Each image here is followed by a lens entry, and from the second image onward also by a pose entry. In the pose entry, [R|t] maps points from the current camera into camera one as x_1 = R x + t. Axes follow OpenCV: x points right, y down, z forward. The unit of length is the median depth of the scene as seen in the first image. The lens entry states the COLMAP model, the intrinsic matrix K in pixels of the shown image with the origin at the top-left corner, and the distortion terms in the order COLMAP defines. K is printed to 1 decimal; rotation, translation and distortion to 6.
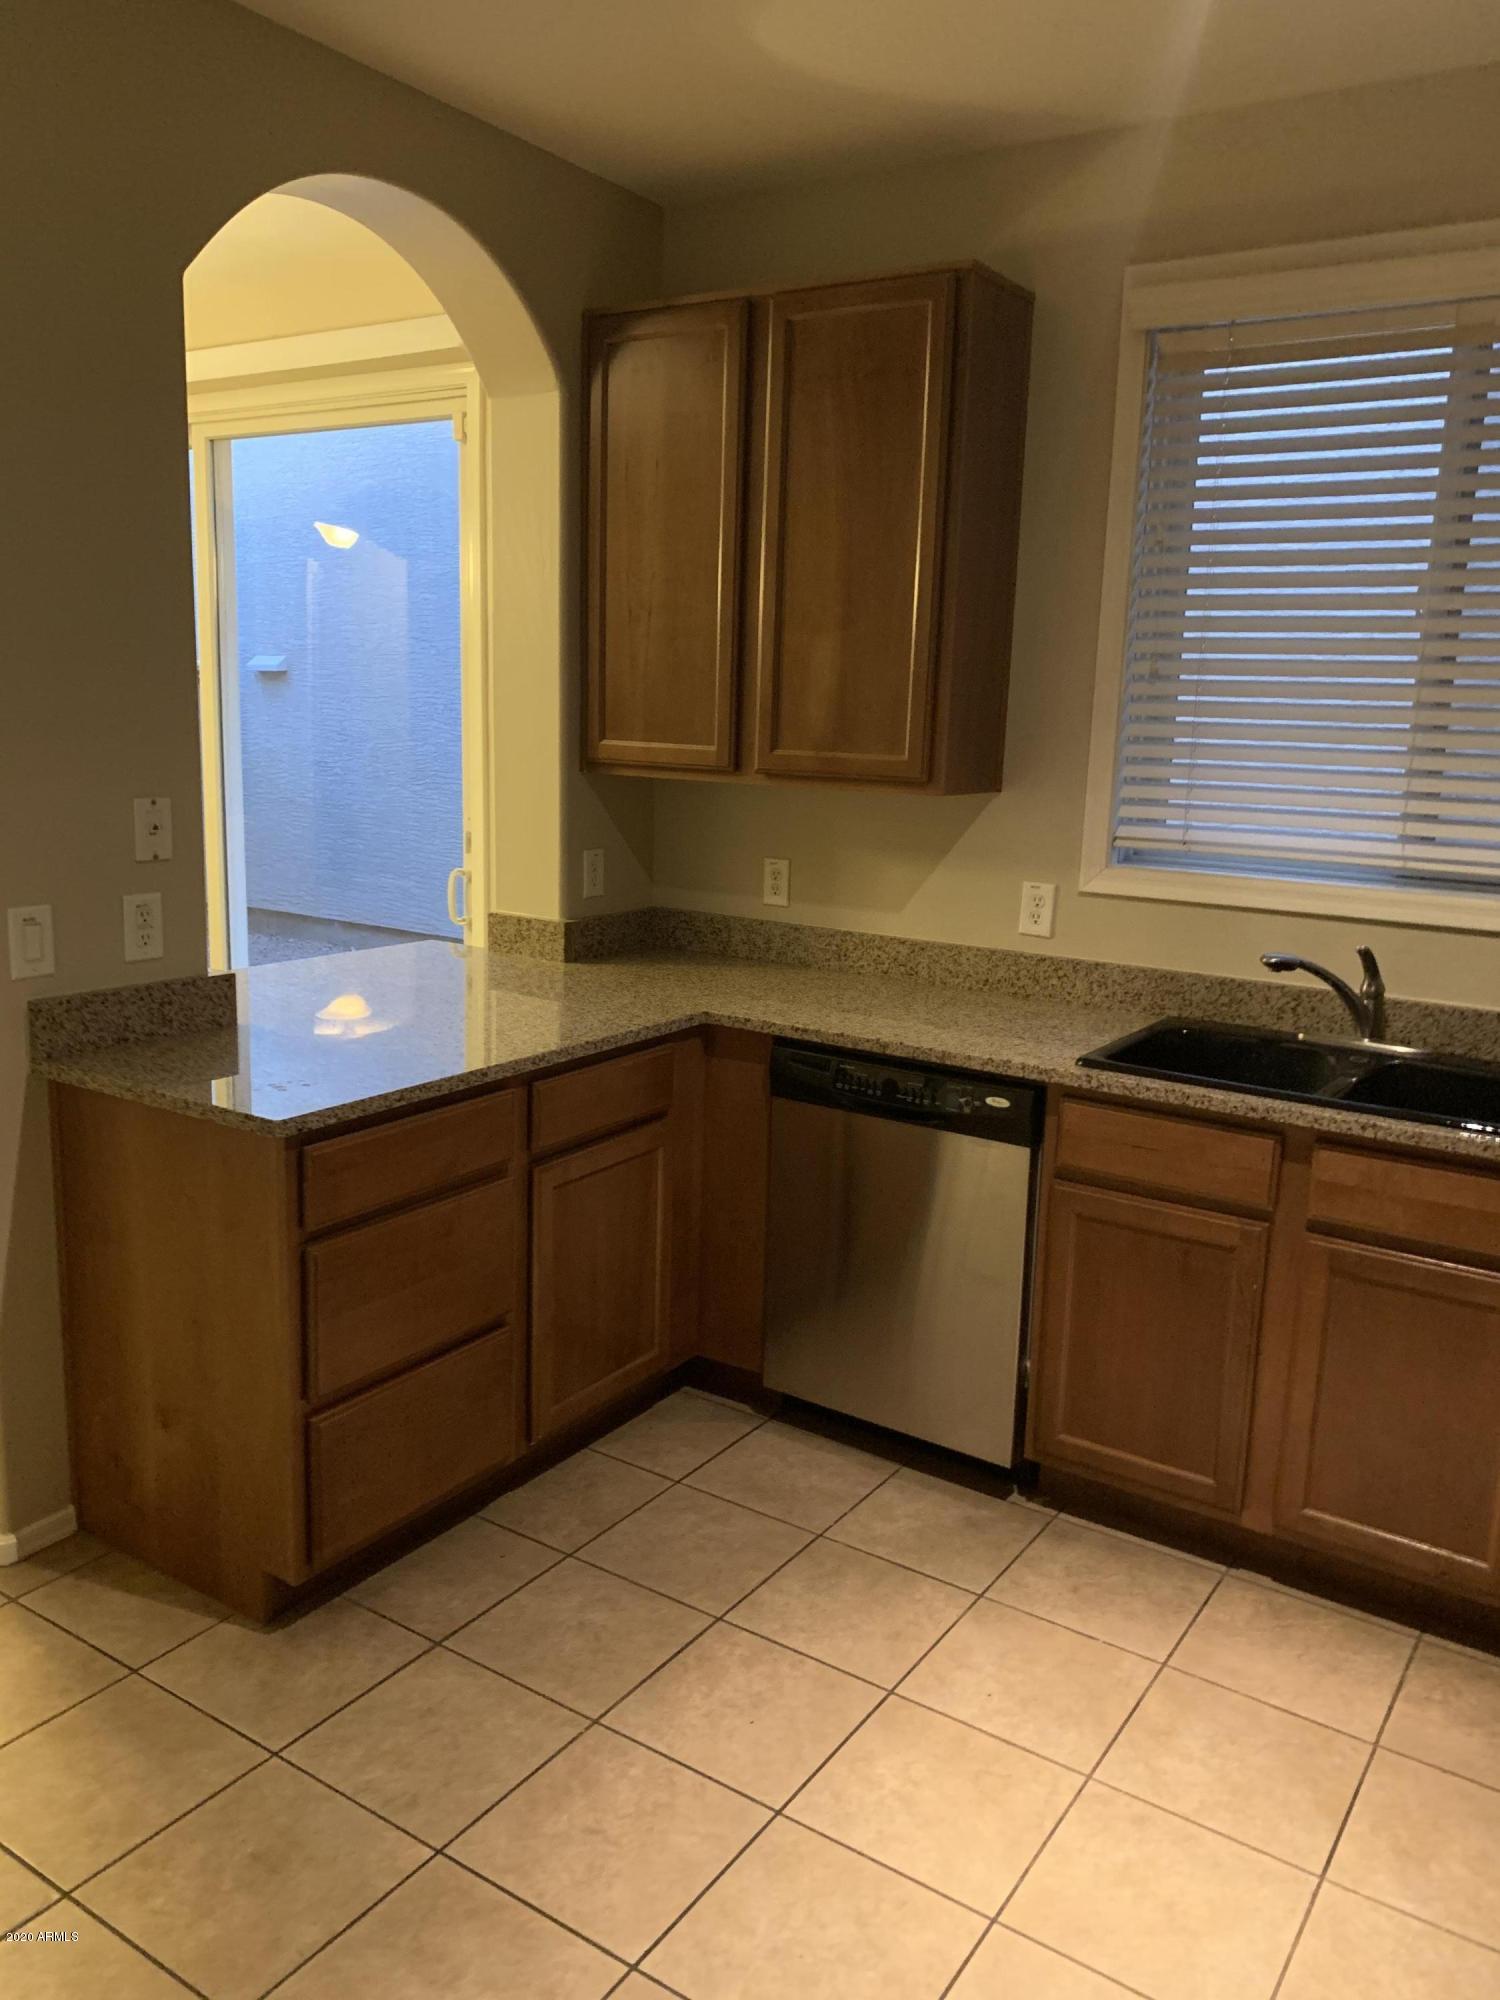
lens RADIAL K [[1540.6, 0, 754.0], [0, 1540.6, 1002.2], [0, 0, 1]] dist [0.044035, -0.041924]
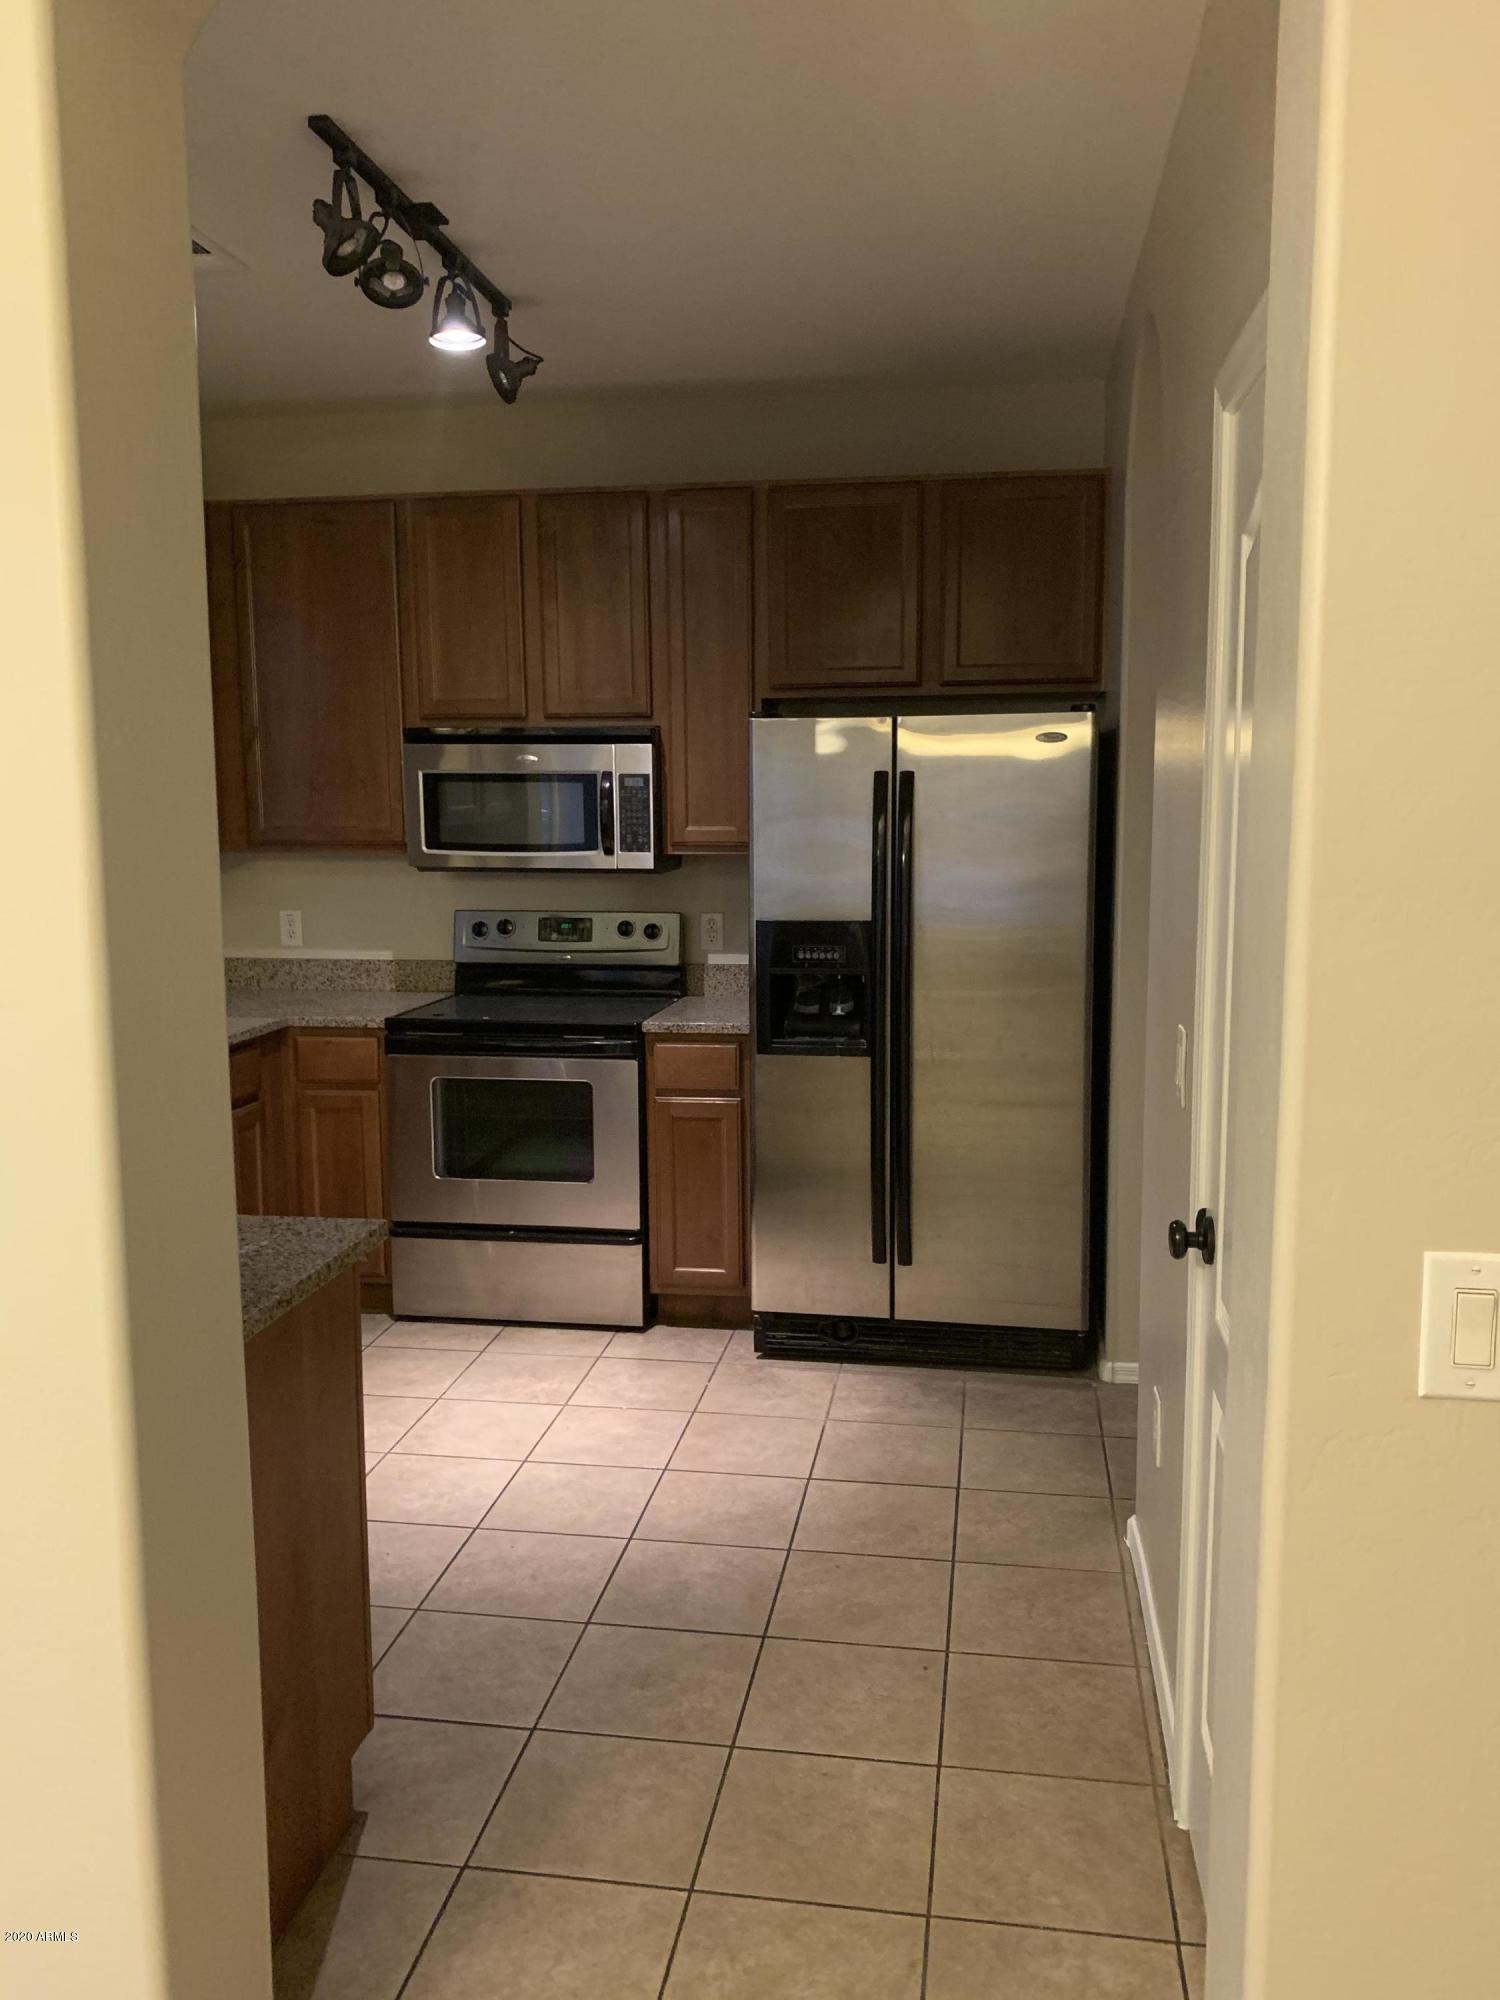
lens RADIAL K [[1540.6, 0, 751.1], [0, 1540.6, 1000.5], [0, 0, 1]] dist [0.044035, -0.041924]
pose [[-0.408259, -0.151156, 0.900265, -1.070968], [0.167477, 0.957054, 0.236640, -0.212867], [-0.897372, 0.247384, -0.365411, 0.936676]]
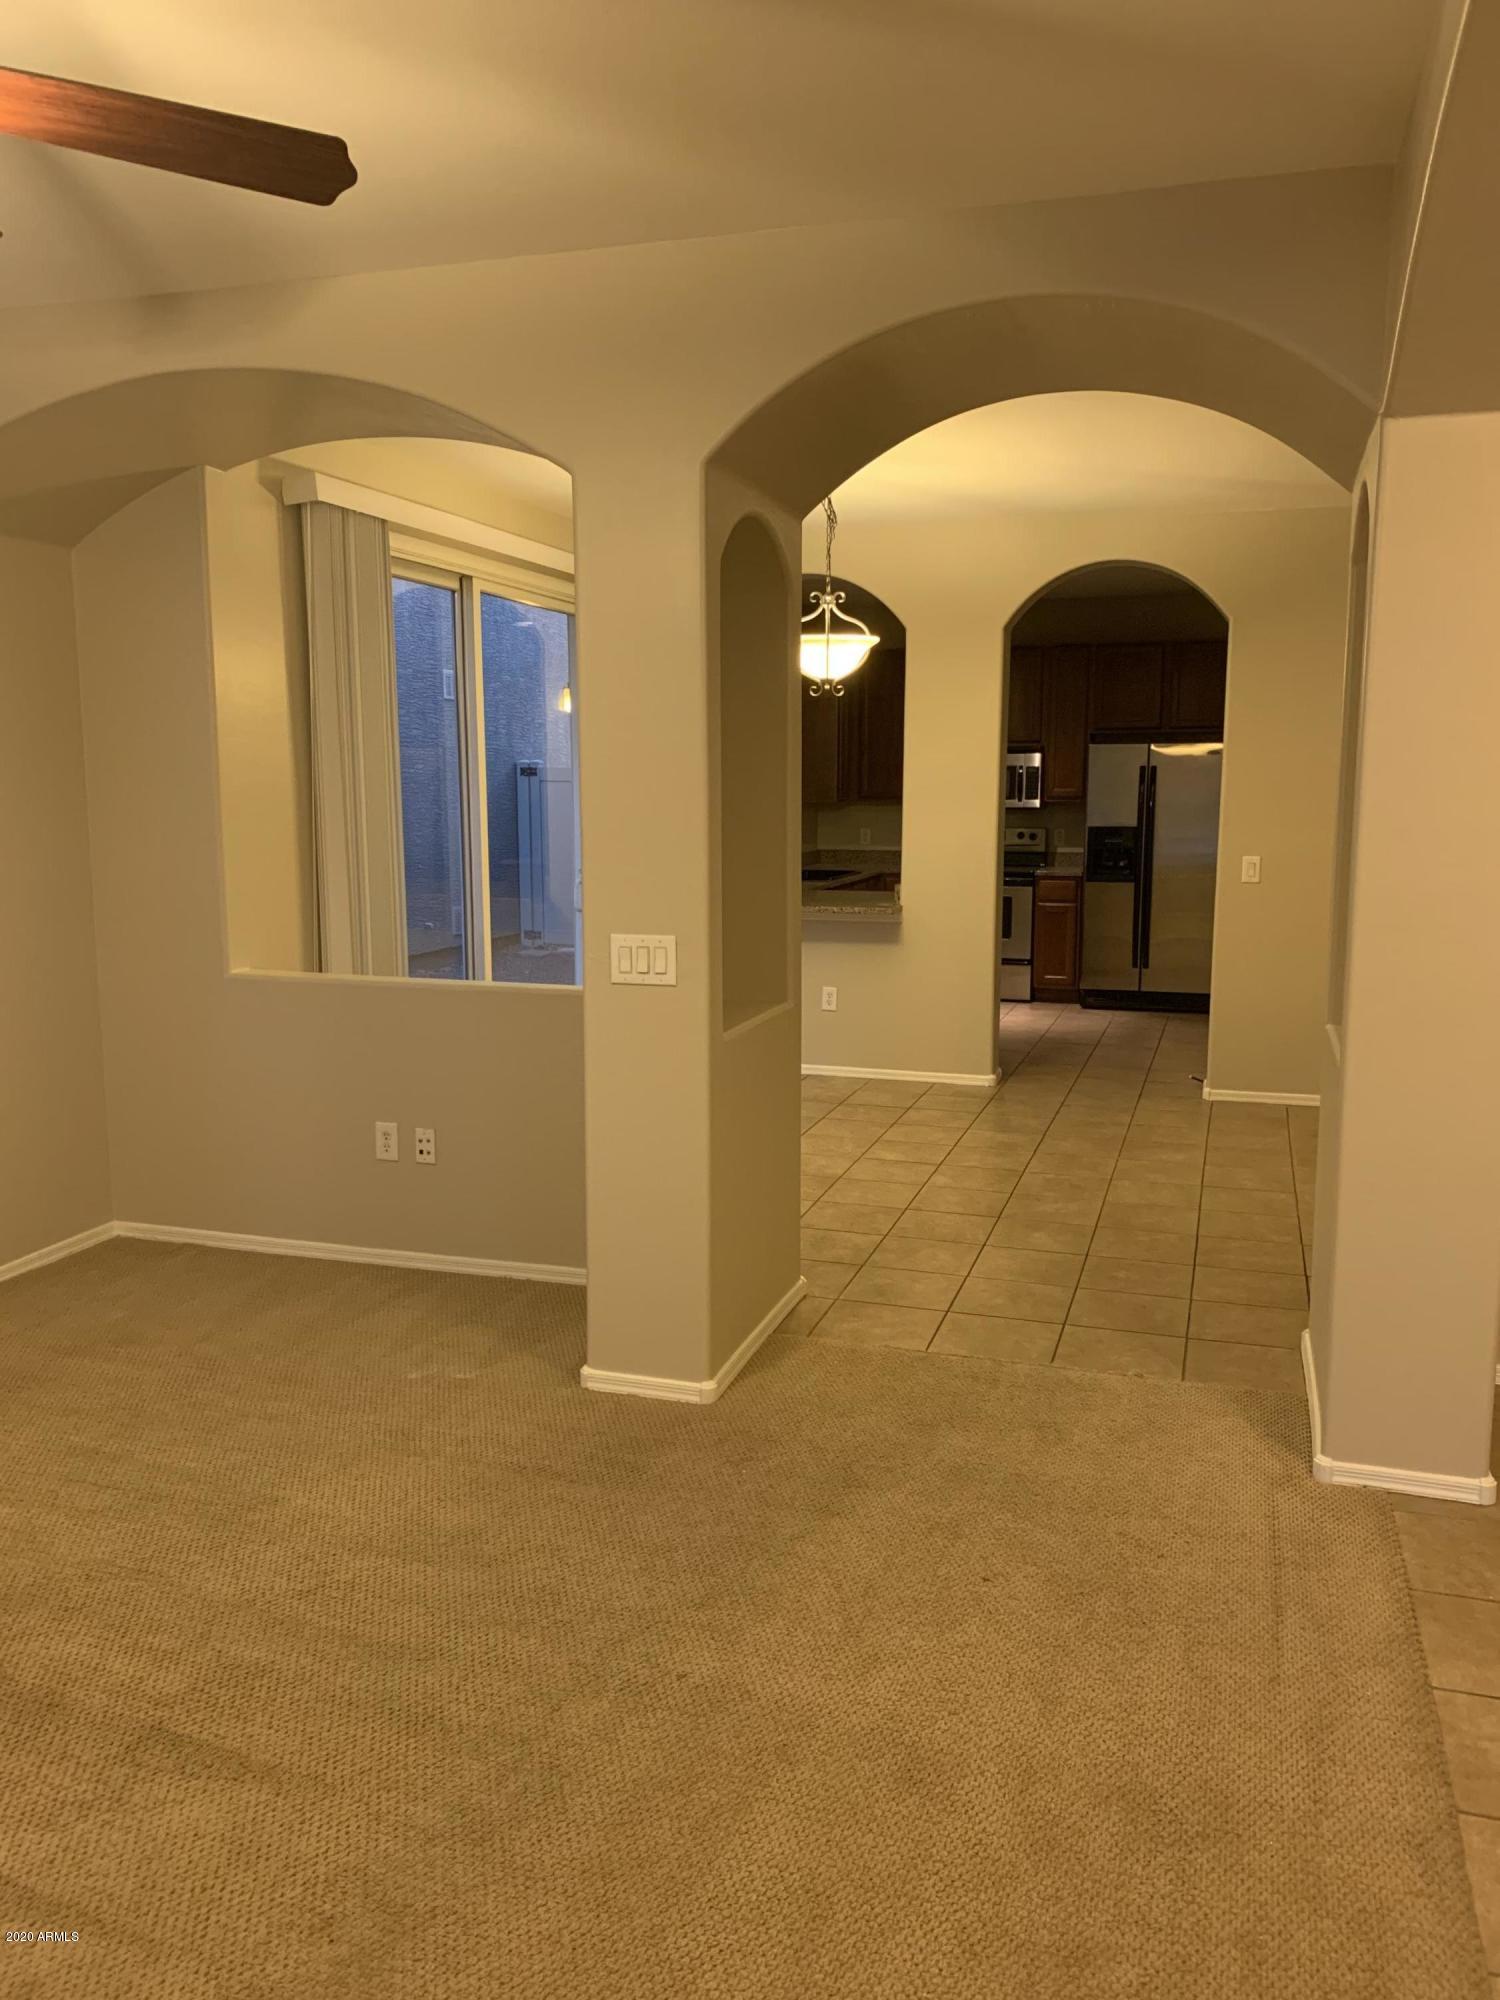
lens RADIAL K [[1540.6, 0, 741.0], [0, 1540.6, 1004.0], [0, 0, 1]] dist [0.044035, -0.041924]
pose [[-0.265280, -0.174080, 0.948326, -3.000293], [0.172913, 0.959030, 0.224414, -0.488691], [-0.948540, 0.223510, -0.224311, 2.037690]]
